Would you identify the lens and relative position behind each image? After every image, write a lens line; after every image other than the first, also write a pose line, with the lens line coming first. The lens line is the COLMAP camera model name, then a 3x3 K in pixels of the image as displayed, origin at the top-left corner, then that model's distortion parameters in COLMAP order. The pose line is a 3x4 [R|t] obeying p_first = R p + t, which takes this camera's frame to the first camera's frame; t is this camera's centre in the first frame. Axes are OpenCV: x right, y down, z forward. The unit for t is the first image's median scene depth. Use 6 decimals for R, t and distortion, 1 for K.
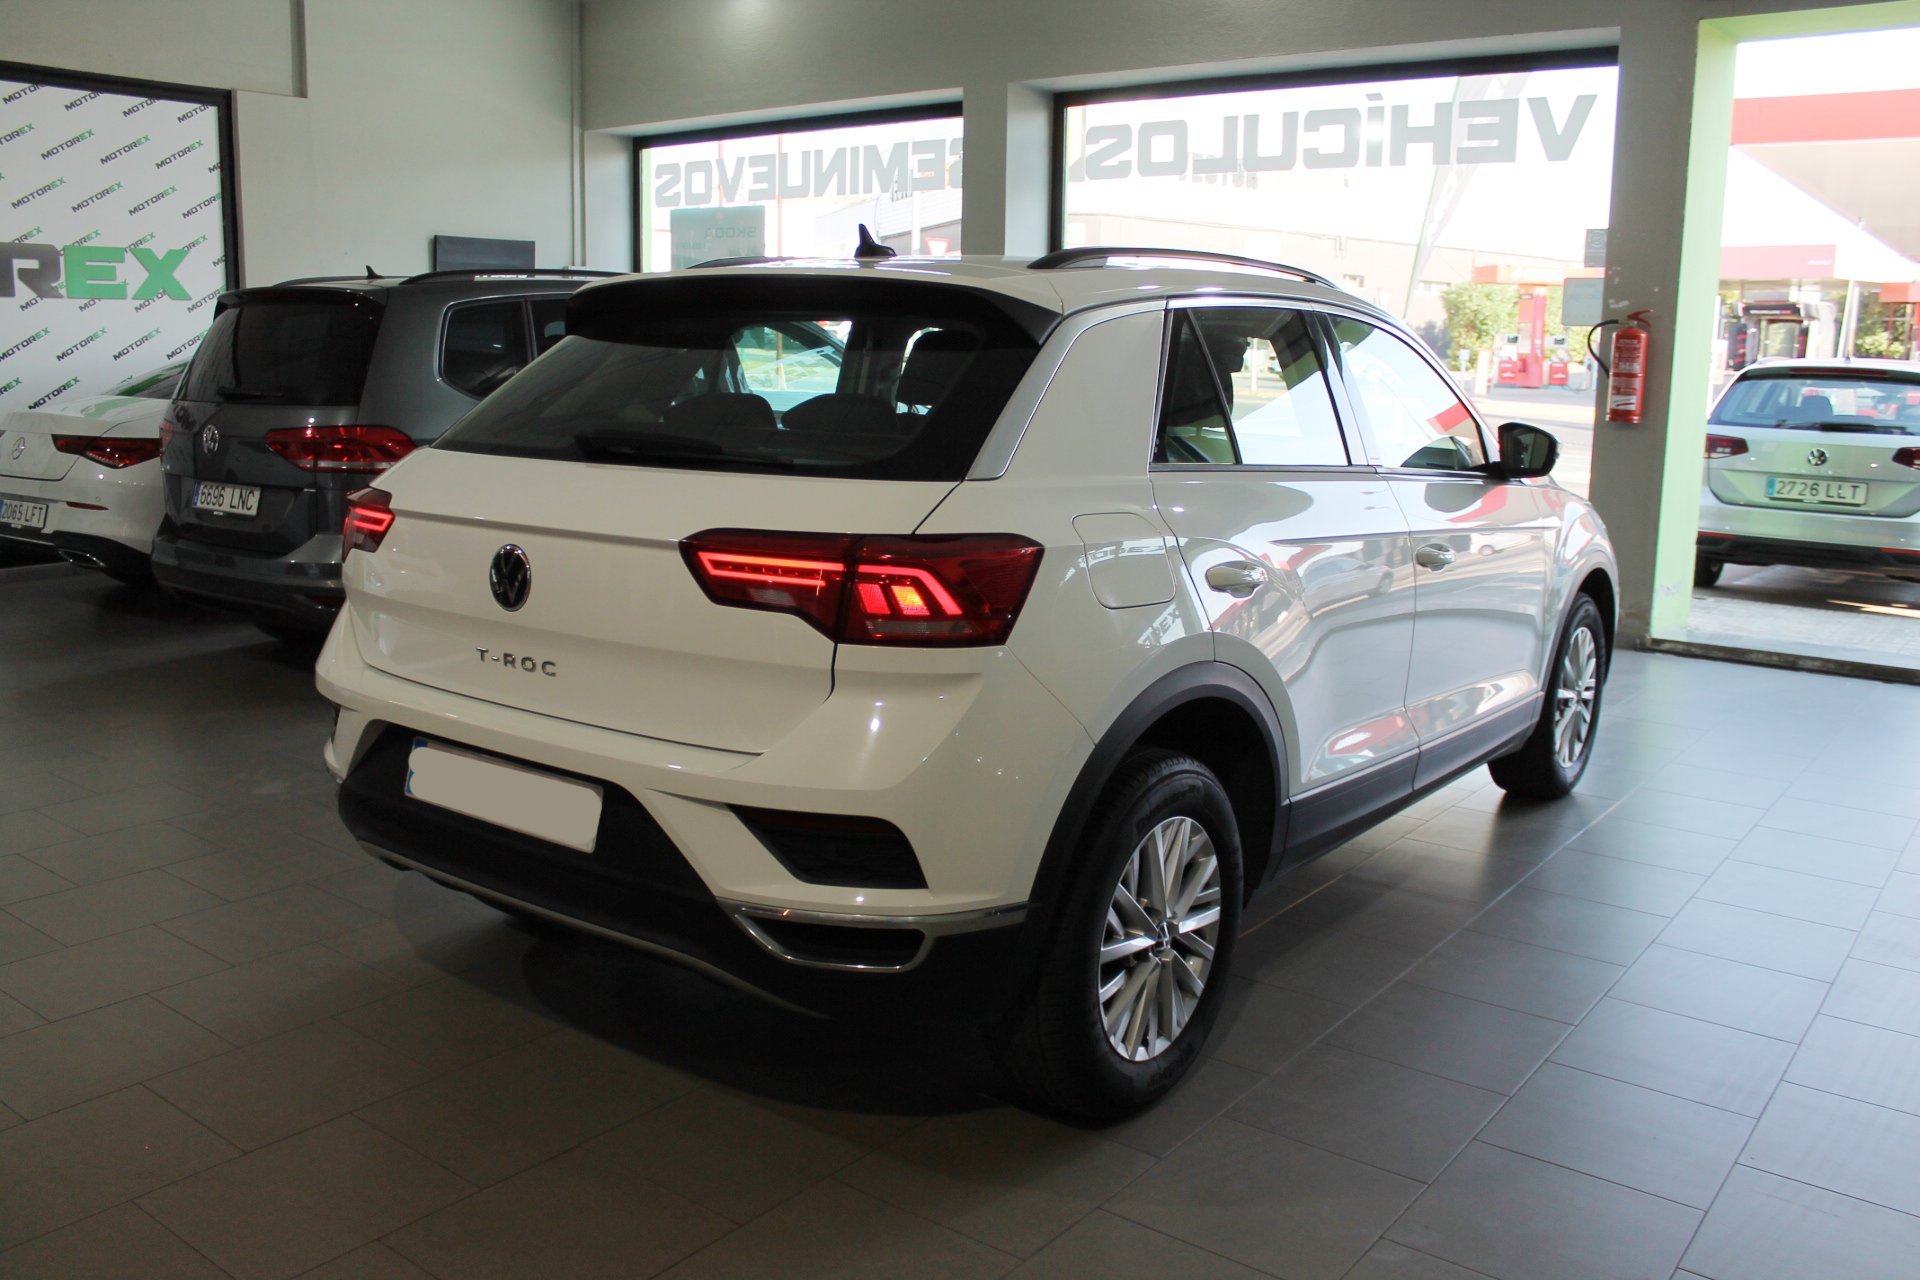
lens RADIAL K [[1579.9, 0, 960.9], [0, 1579.9, 651.8], [0, 0, 1]] dist [-0.154911, 0.117858]
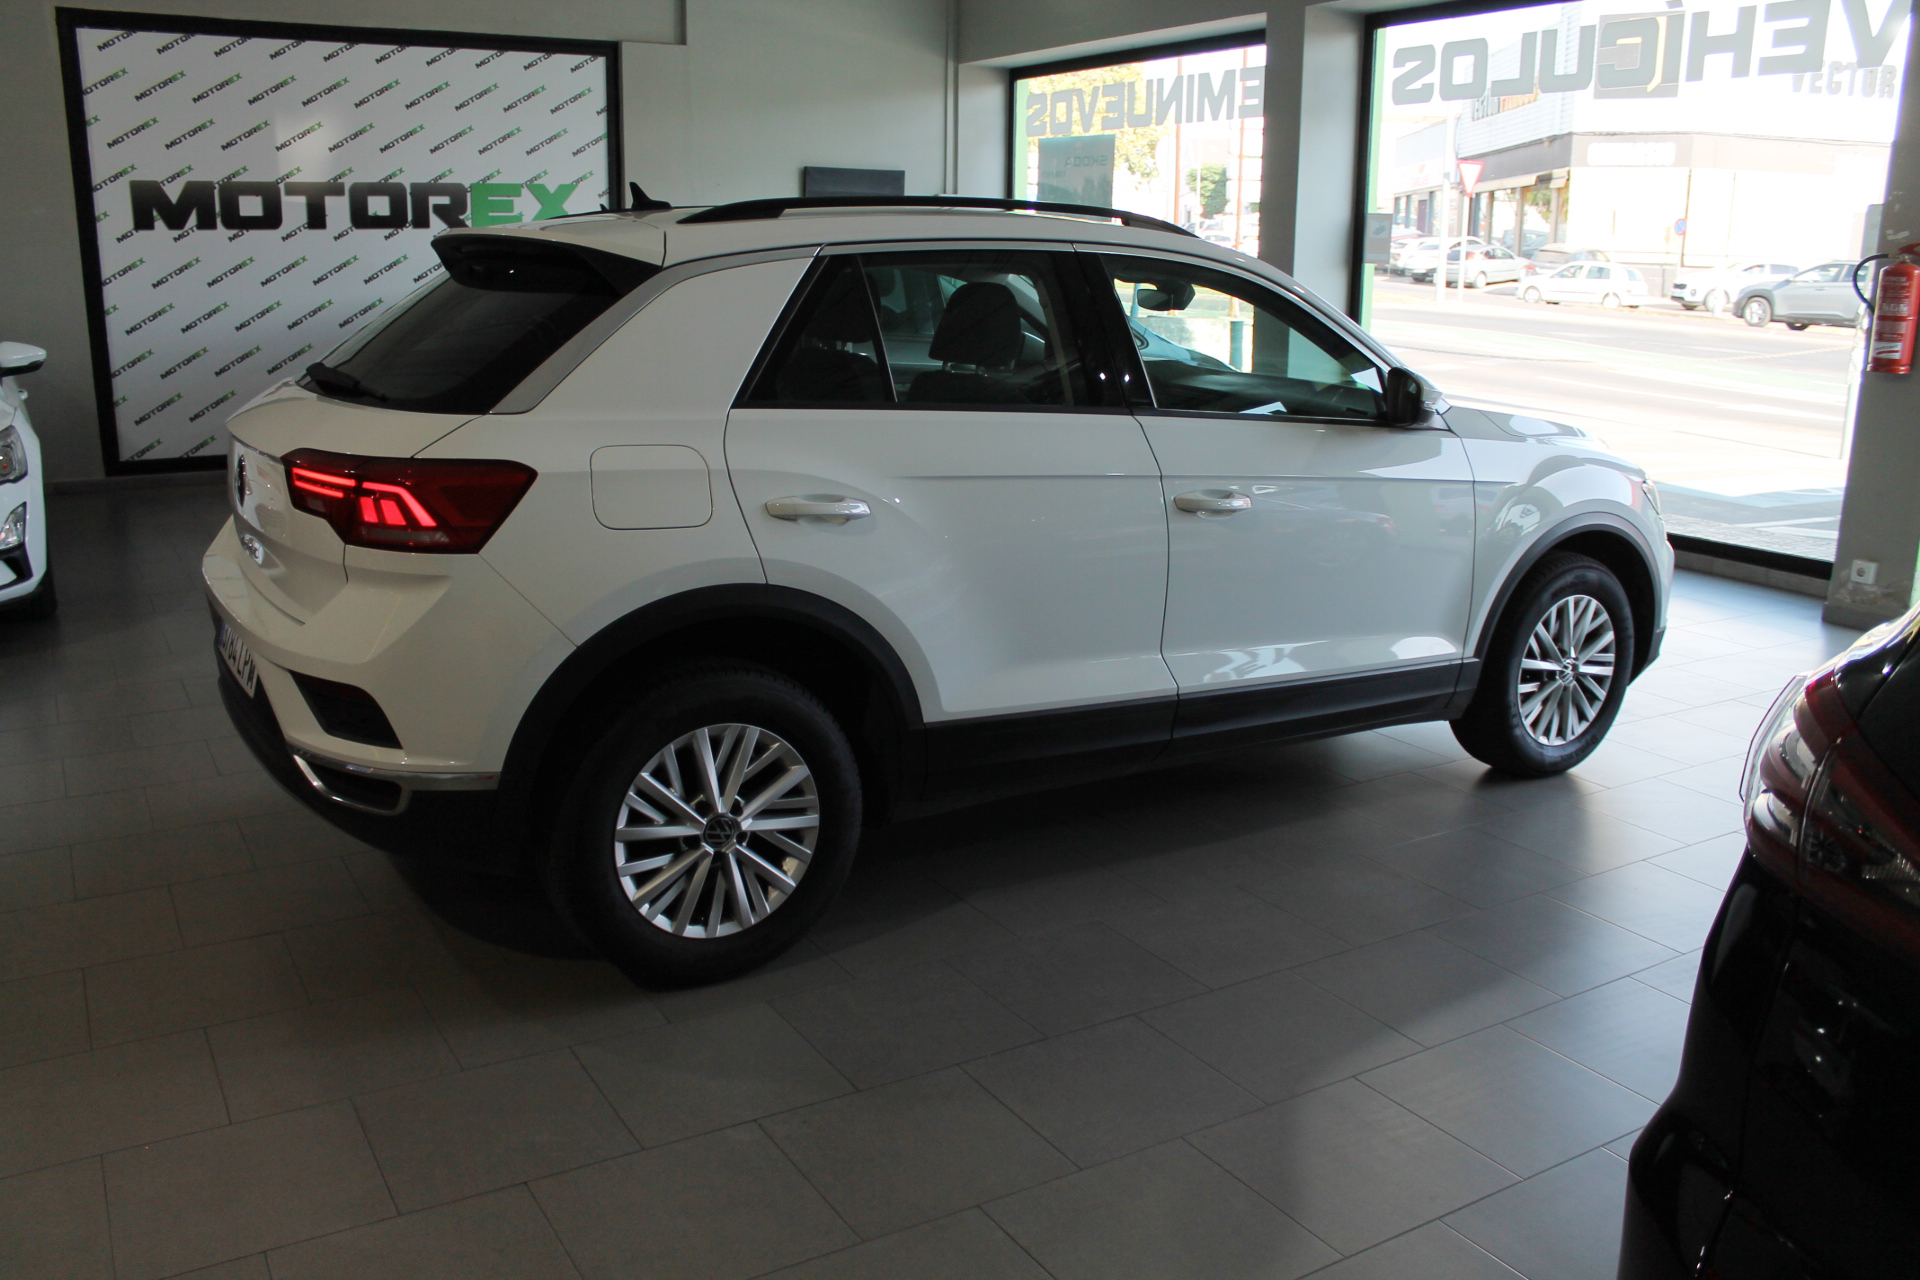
lens RADIAL K [[1579.9, 0, 964.3], [0, 1579.9, 648.2], [0, 0, 1]] dist [-0.154911, 0.117858]
pose [[0.933894, 0.084035, -0.347535, 0.221938], [-0.067601, 0.995957, 0.059167, -0.007899], [0.351101, -0.031762, 0.935799, 0.008381]]
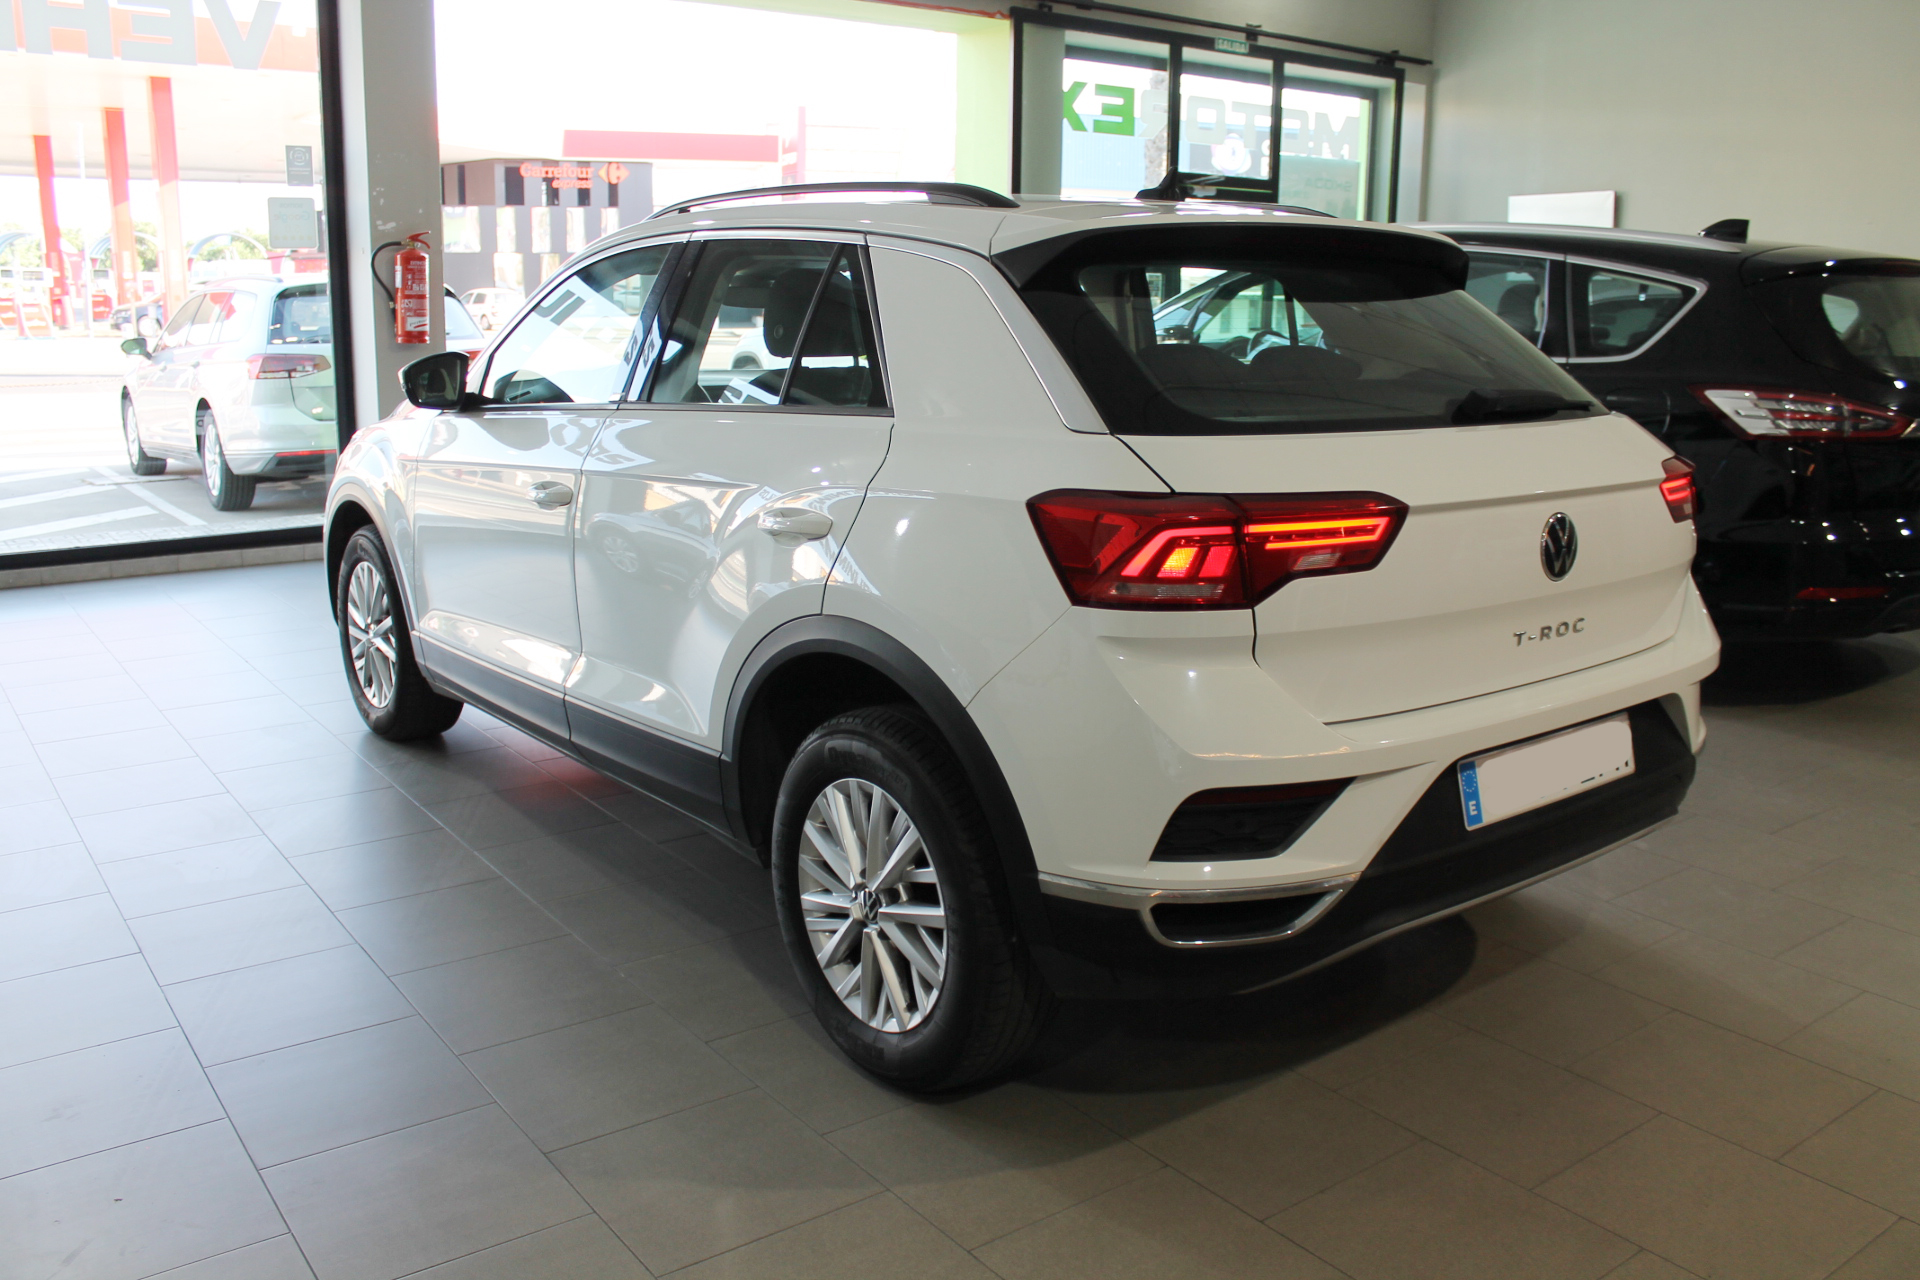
lens RADIAL K [[1579.9, 0, 948.2], [0, 1579.9, 640.0], [0, 0, 1]] dist [-0.154911, 0.117858]
pose [[0.276523, -0.224090, 0.934515, -0.407541], [0.175551, 0.967849, 0.180138, -0.072150], [-0.944837, 0.114242, 0.306971, 0.333198]]
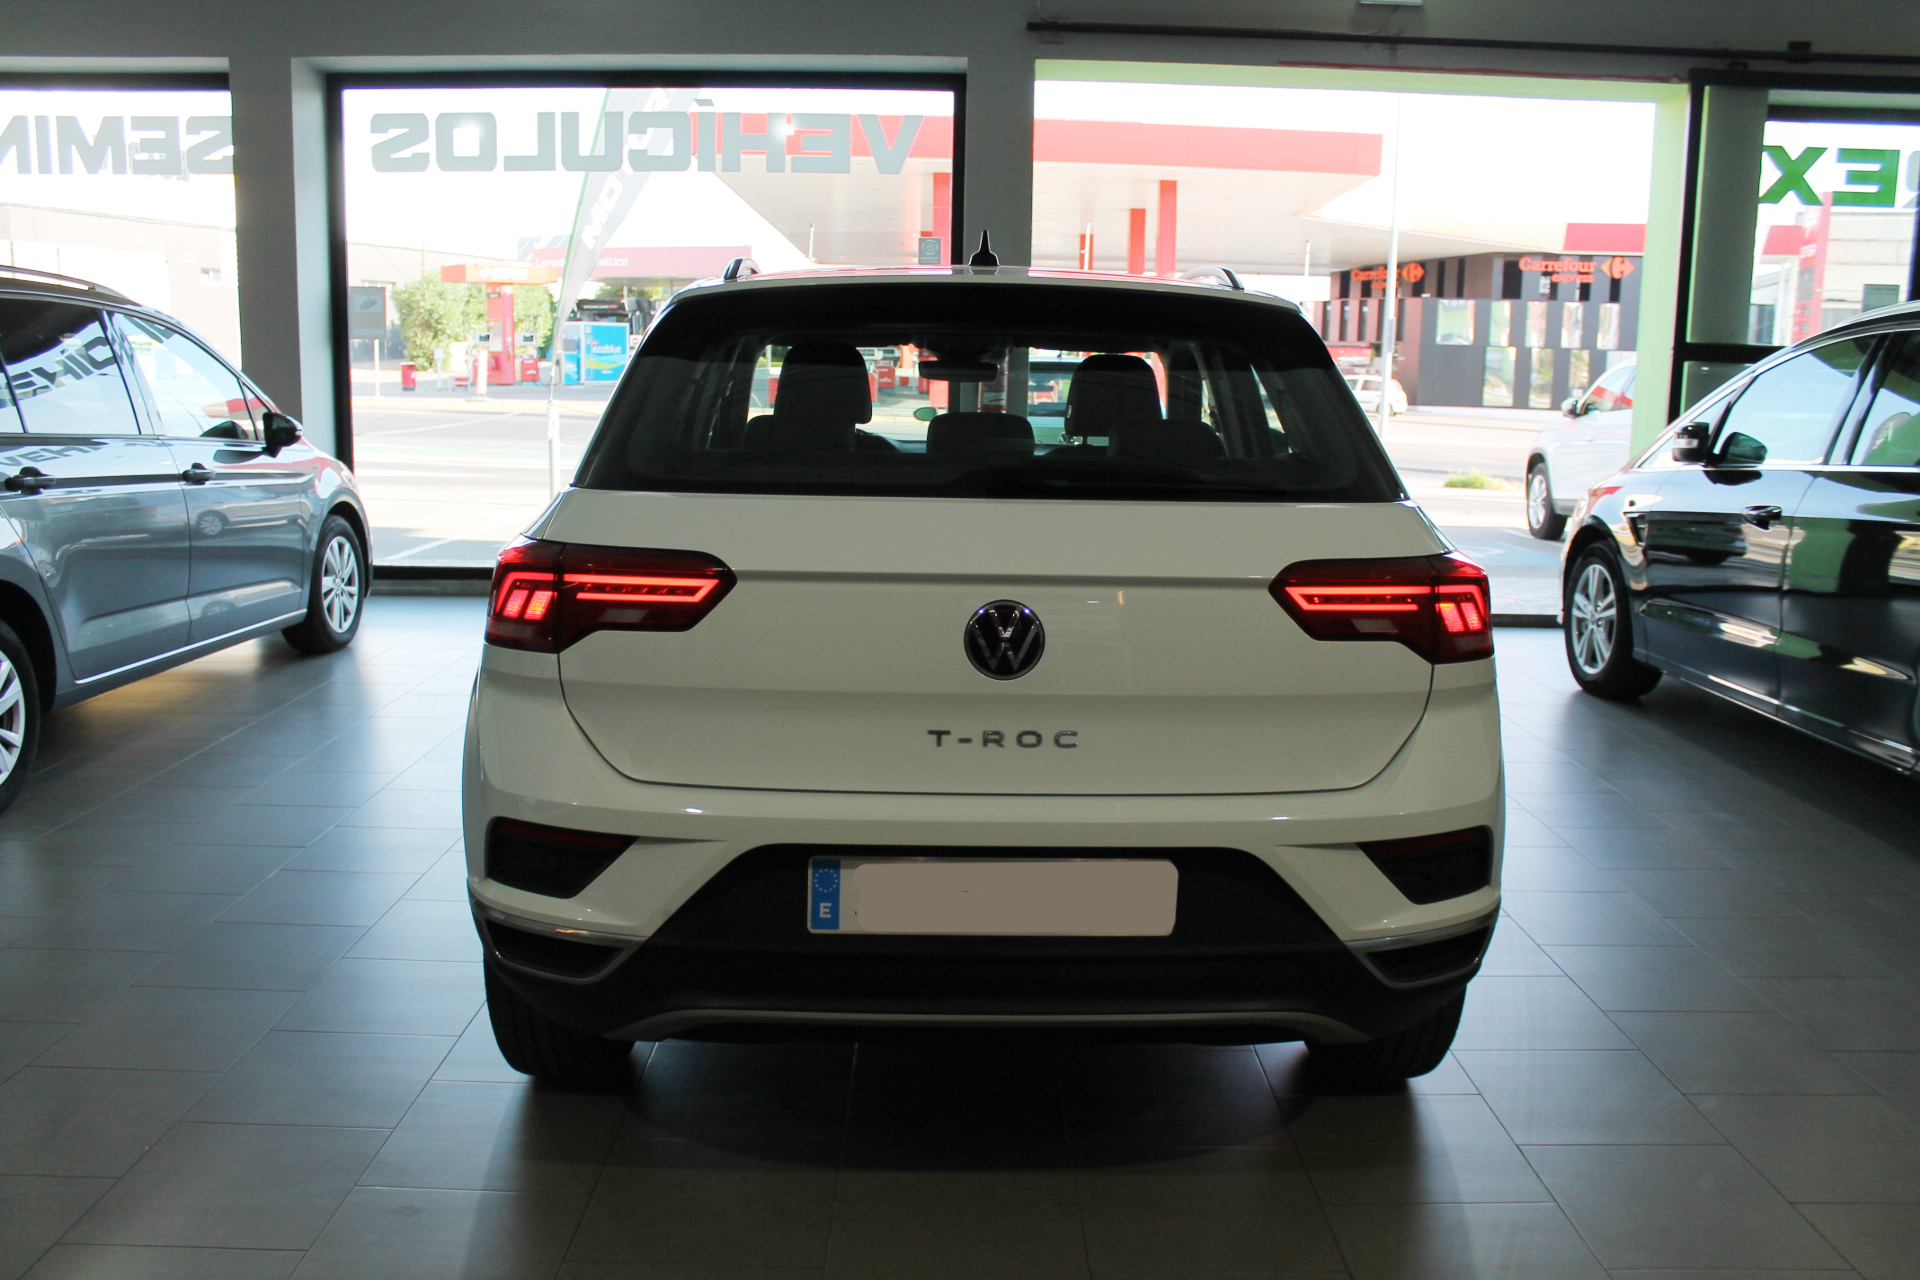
lens RADIAL K [[1579.9, 0, 952.9], [0, 1579.9, 652.0], [0, 0, 1]] dist [-0.154911, 0.117858]
pose [[0.791032, -0.112279, 0.601383, -0.255632], [0.111729, 0.992995, 0.038431, -0.023893], [-0.601485, 0.036792, 0.798036, 0.105877]]
